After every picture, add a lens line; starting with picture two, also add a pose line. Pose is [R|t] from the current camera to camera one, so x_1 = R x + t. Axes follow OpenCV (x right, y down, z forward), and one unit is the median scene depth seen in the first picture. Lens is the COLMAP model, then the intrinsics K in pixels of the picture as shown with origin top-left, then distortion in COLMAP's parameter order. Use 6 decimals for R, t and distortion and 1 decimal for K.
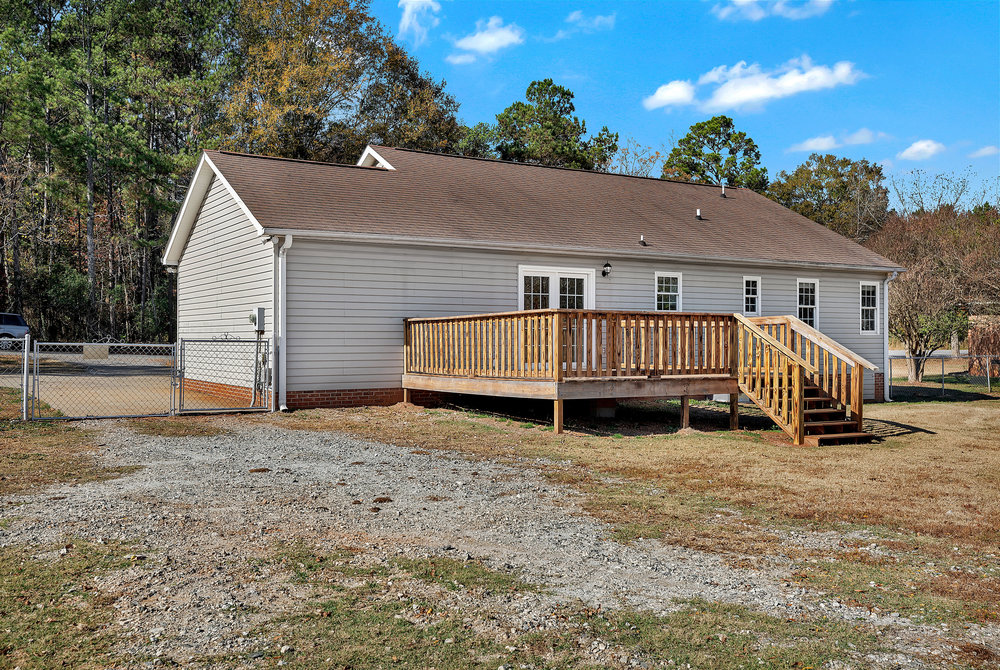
lens RADIAL K [[934.9, 0, 503.6], [0, 934.9, 335.1], [0, 0, 1]] dist [-0.017651, 0.000000]
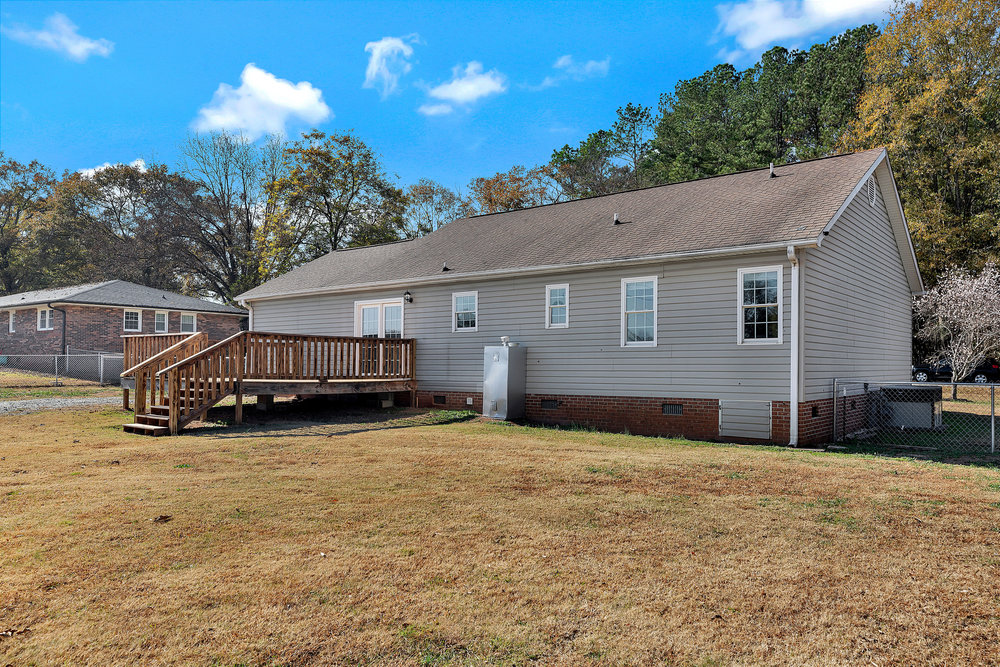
lens RADIAL K [[716.6, 0, 500.0], [0, 716.6, 342.9], [0, 0, 1]] dist [0.030508, -0.000453]
pose [[0.359442, -0.029950, -0.932687, 0.974138], [0.002698, 0.999514, -0.031056, 0.017289], [0.933164, 0.008646, 0.359348, 0.752282]]
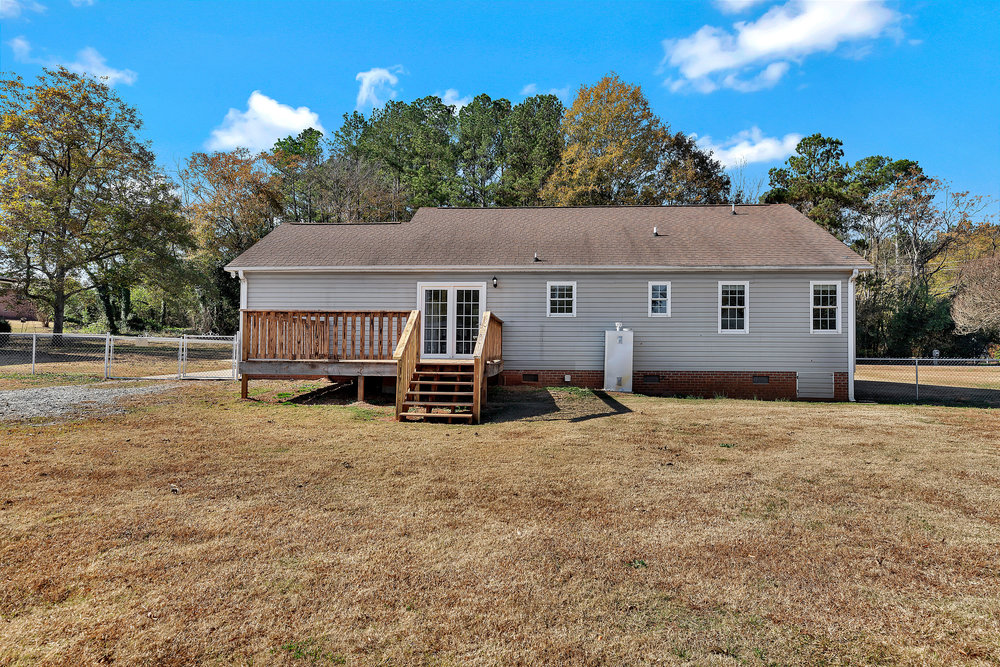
lens RADIAL K [[629.9, 0, 495.1], [0, 629.9, 331.2], [0, 0, 1]] dist [0.003874, 0.000205]
pose [[0.818298, -0.009498, -0.574716, 0.585842], [-0.003583, 0.999760, -0.021624, 0.015490], [0.574784, 0.019754, 0.818067, 0.283624]]
